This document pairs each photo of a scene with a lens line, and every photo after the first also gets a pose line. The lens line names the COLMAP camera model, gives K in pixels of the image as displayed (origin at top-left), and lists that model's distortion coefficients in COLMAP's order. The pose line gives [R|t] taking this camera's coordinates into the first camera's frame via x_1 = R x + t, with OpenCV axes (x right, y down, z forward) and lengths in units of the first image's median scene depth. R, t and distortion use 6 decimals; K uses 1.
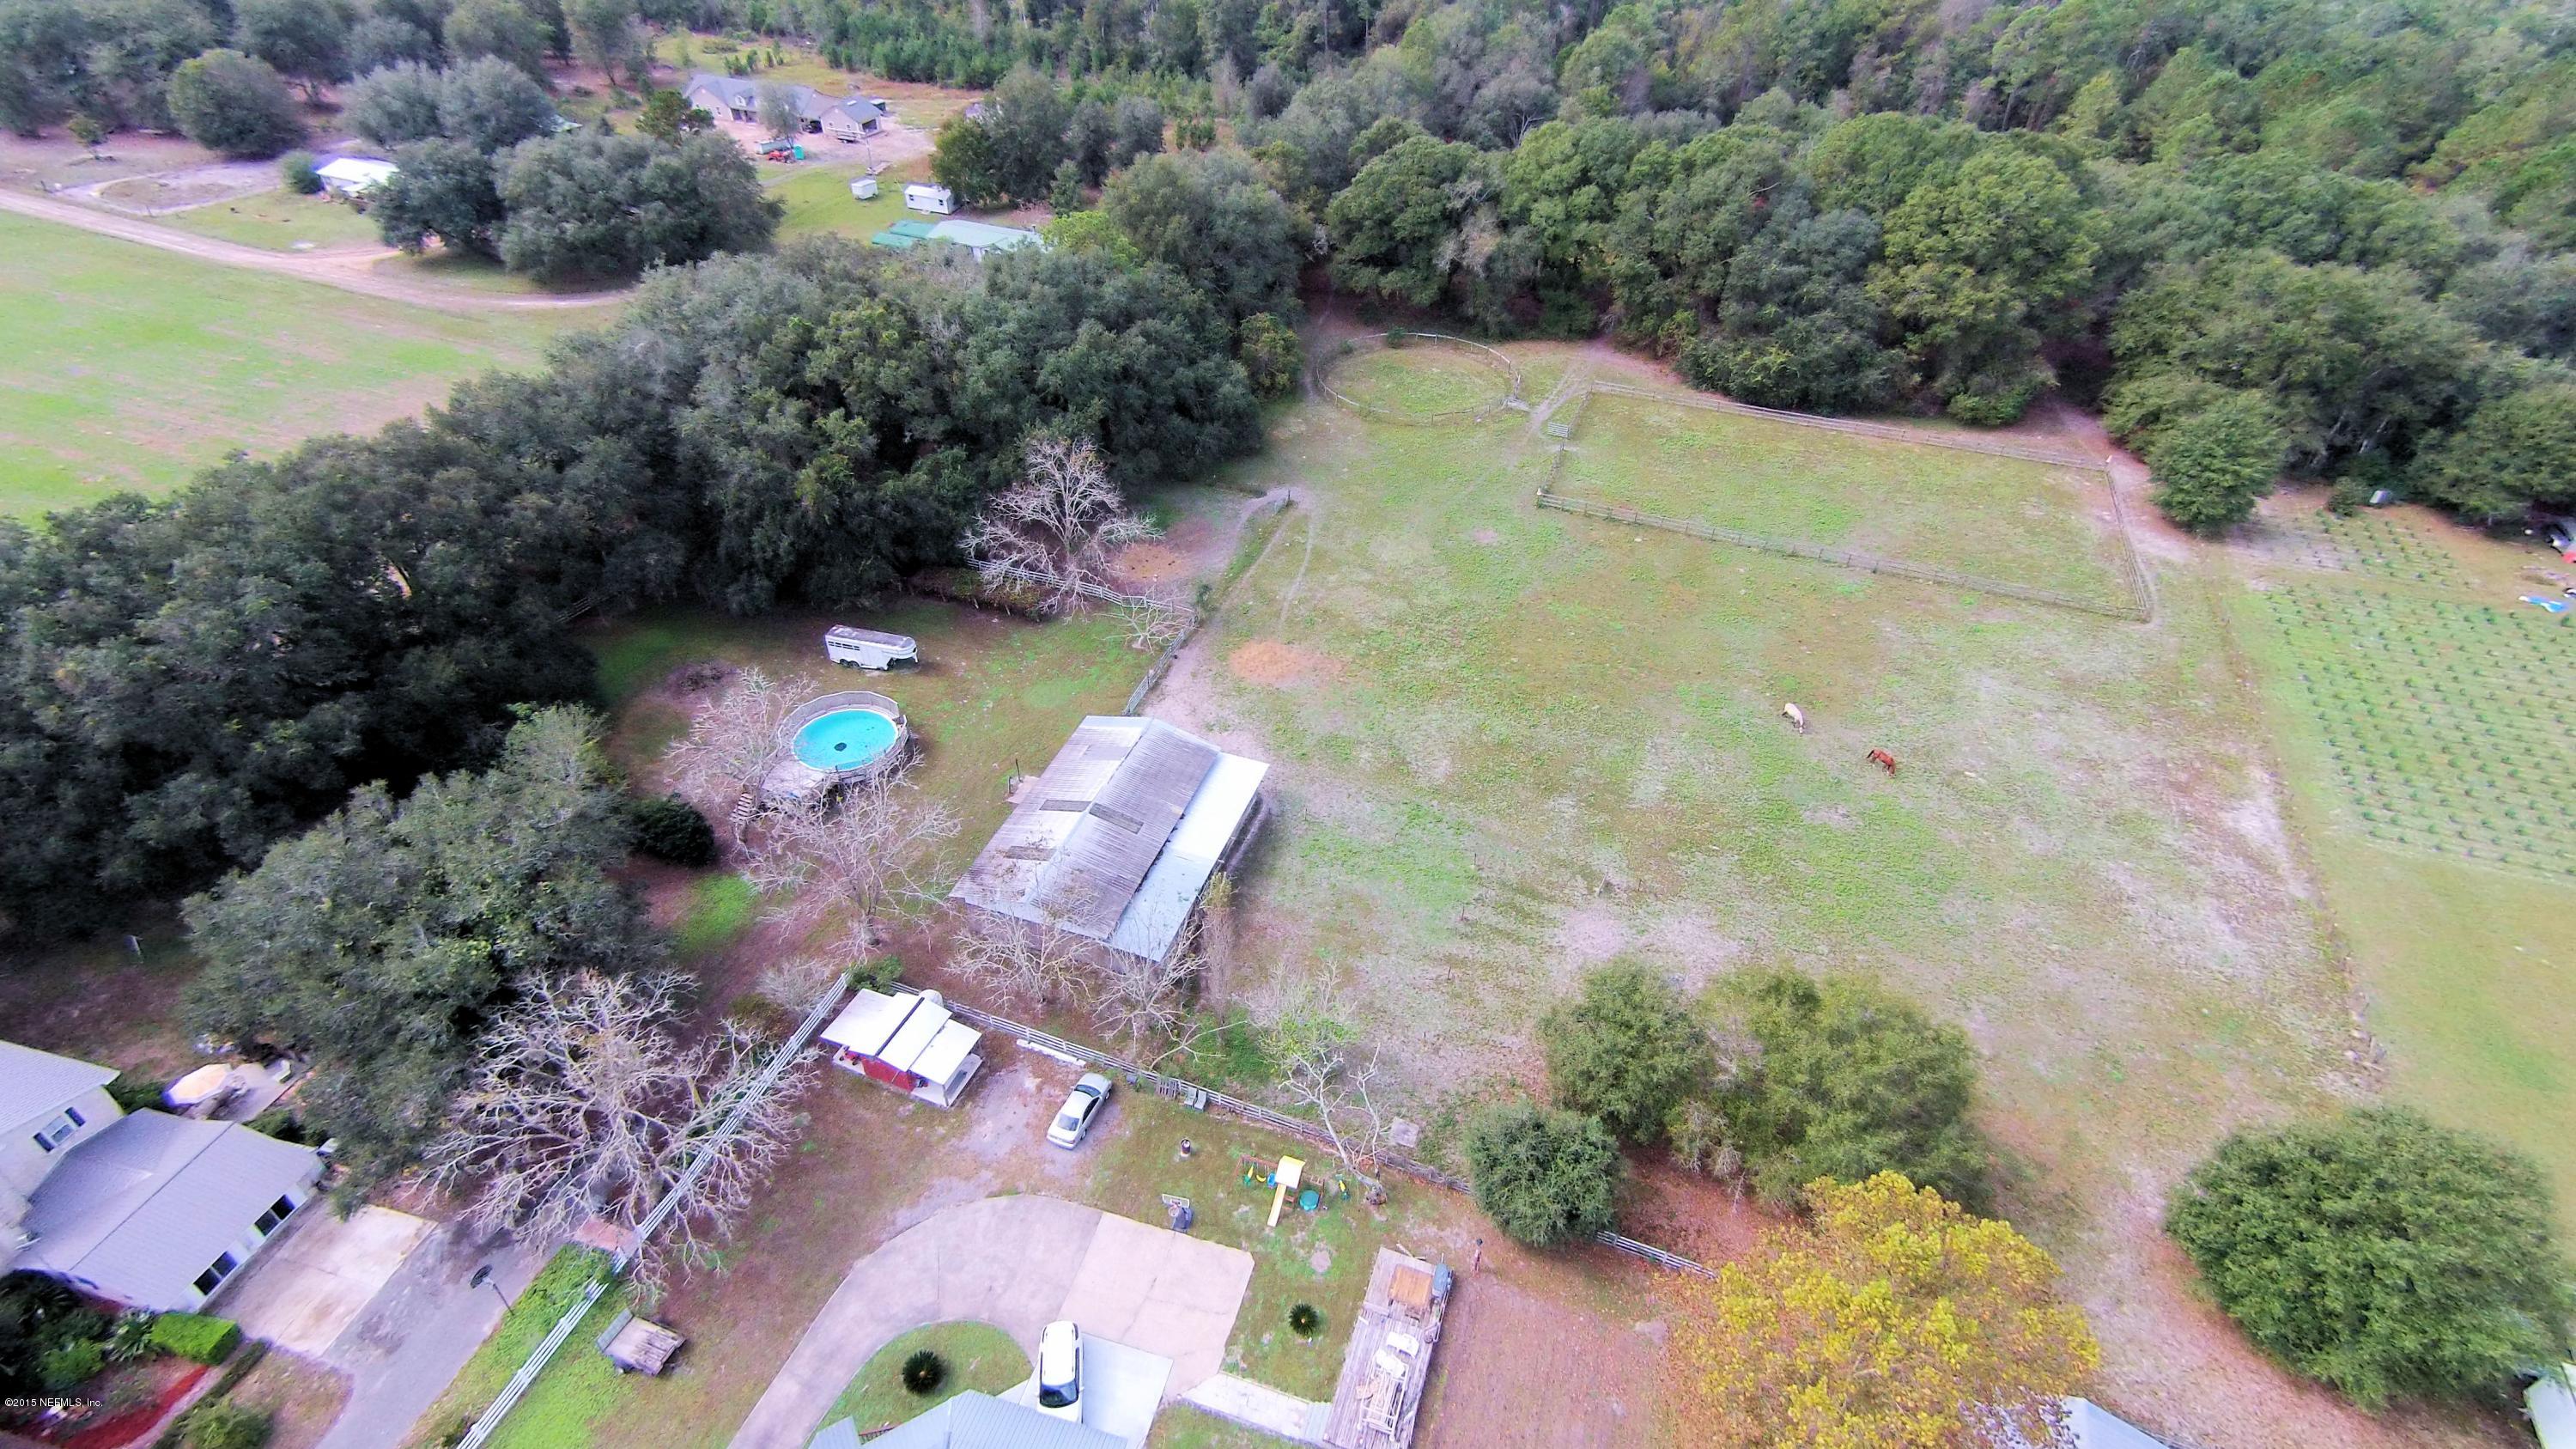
lens RADIAL K [[1281.9, 0, 1297.0], [0, 1281.9, 724.9], [0, 0, 1]] dist [0.058731, -0.013024]
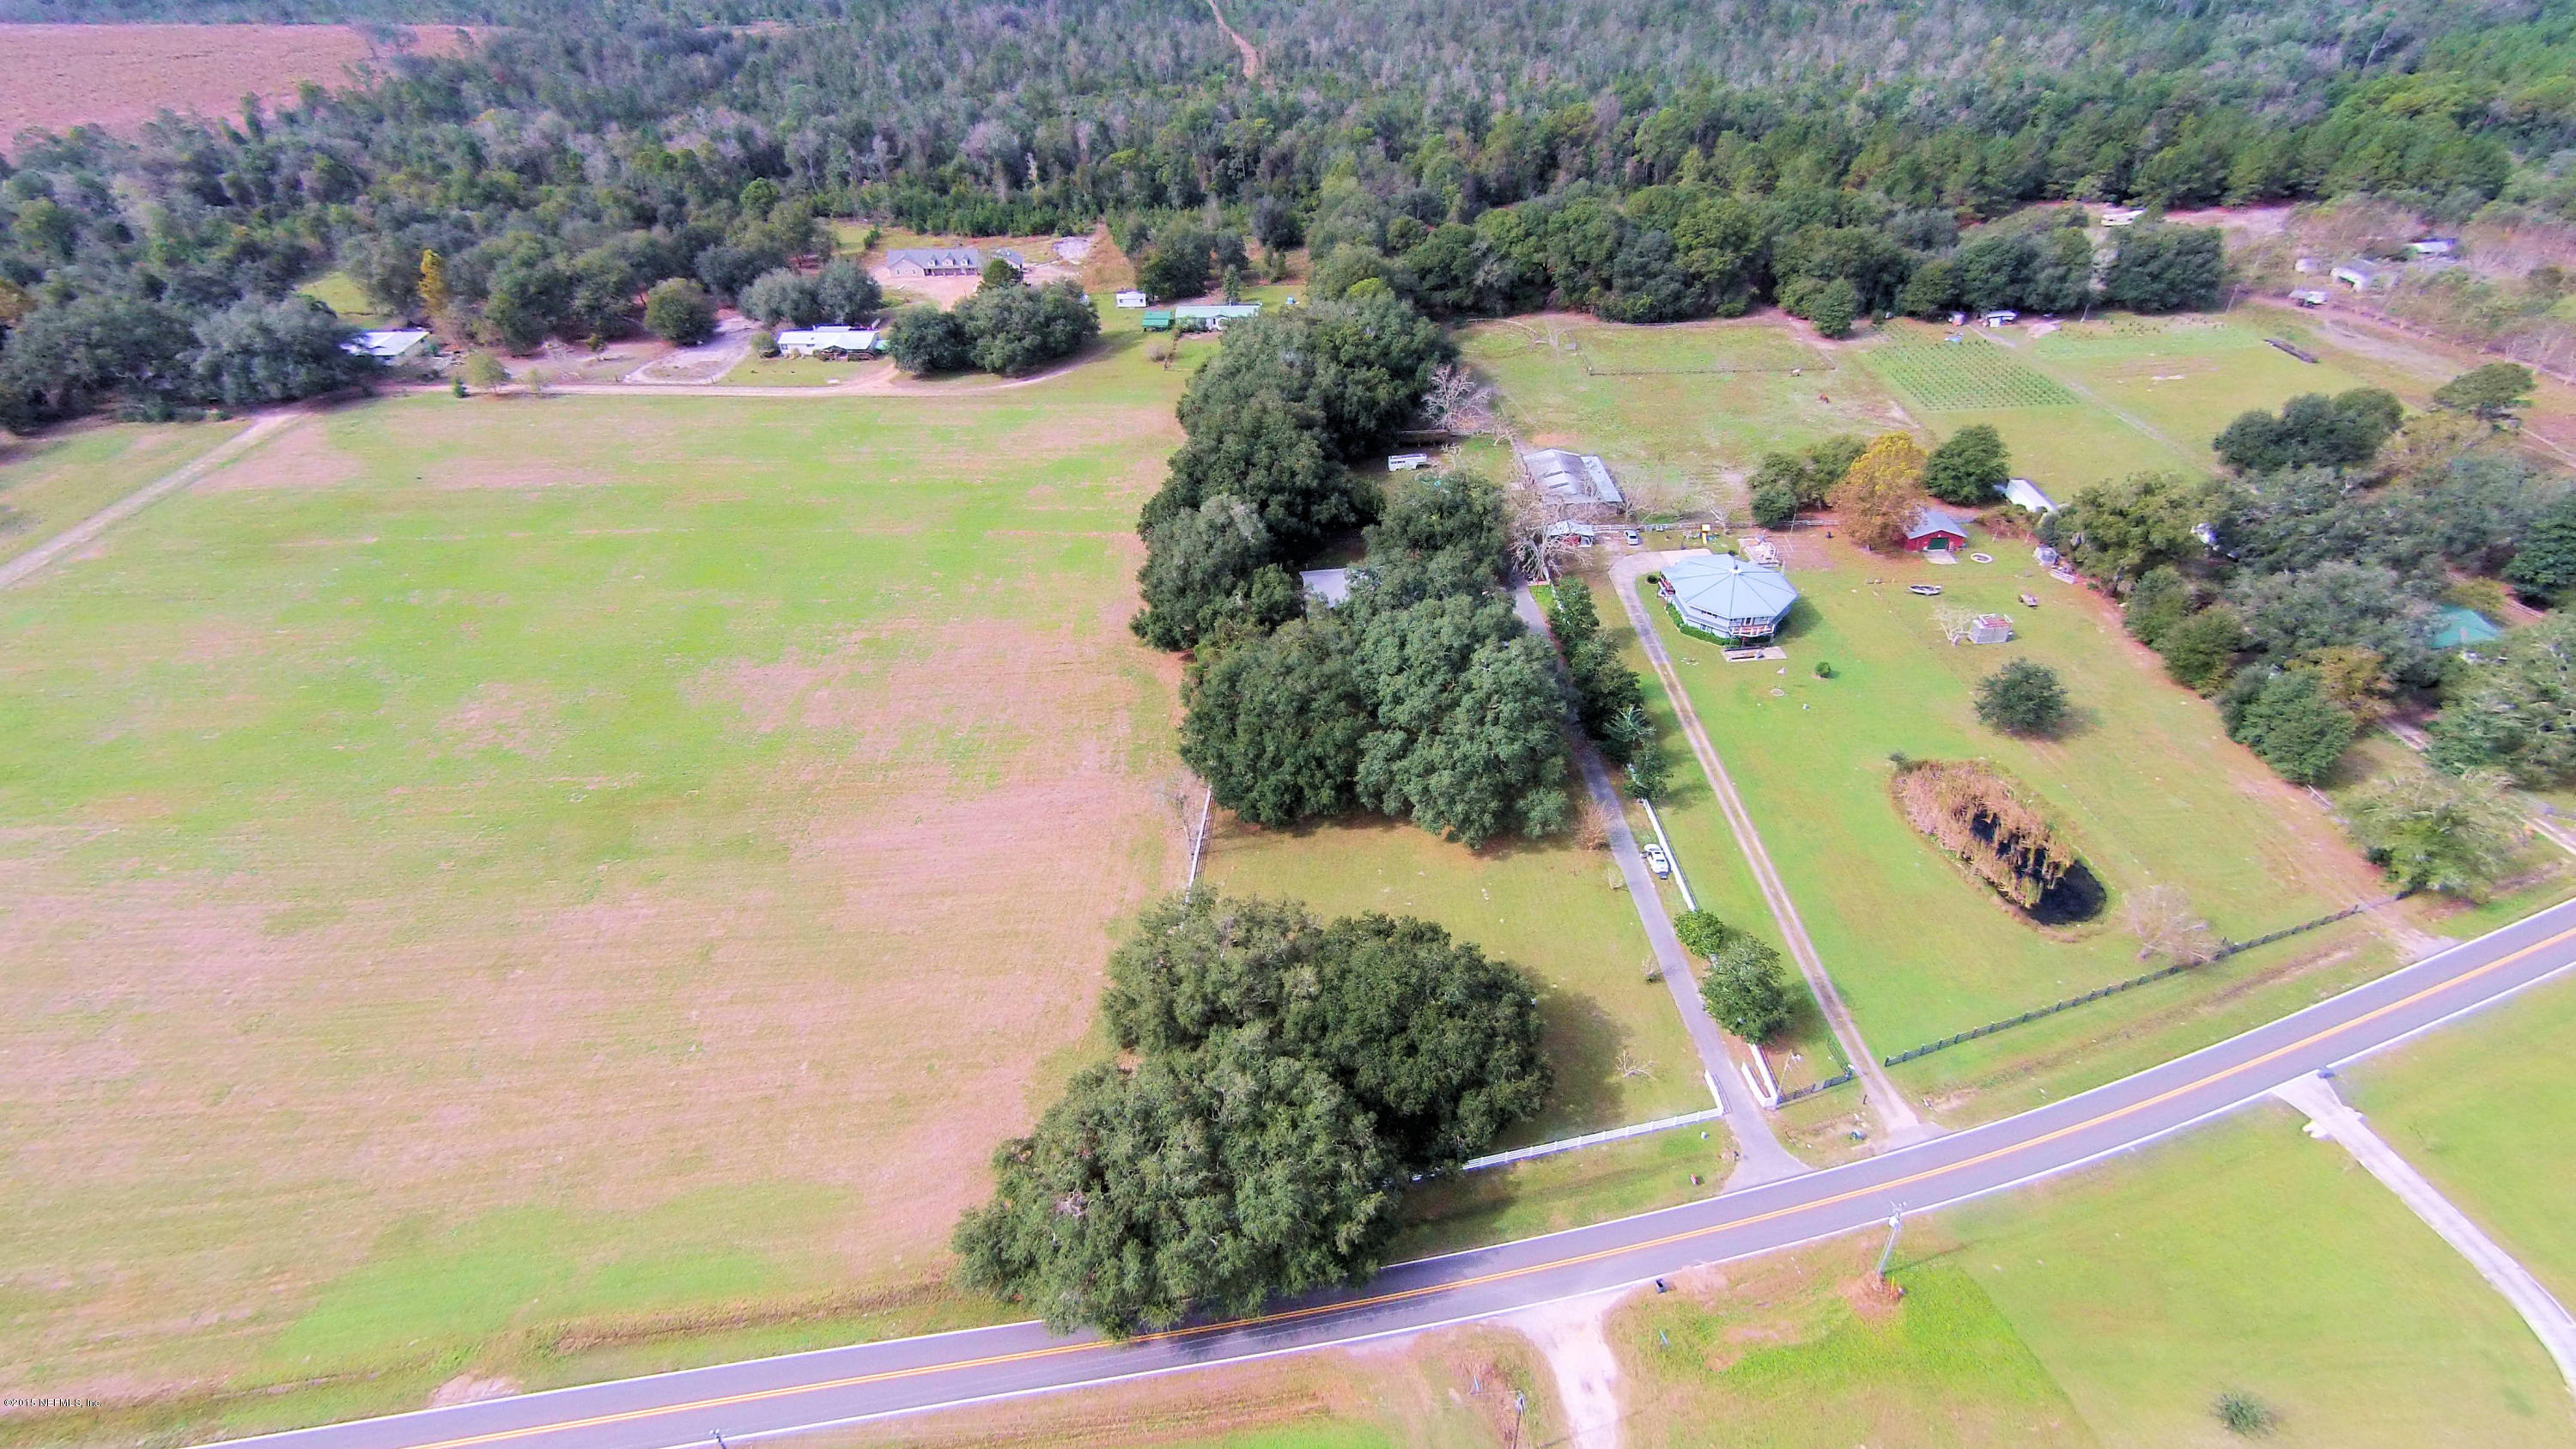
lens RADIAL K [[1281.9, 0, 1297.0], [0, 1281.9, 724.9], [0, 0, 1]] dist [0.058731, -0.013024]
pose [[0.933250, -0.236479, 0.270410, -1.248975], [0.249402, 0.968300, -0.013947, 0.389319], [-0.258540, 0.080457, 0.962644, -1.178412]]
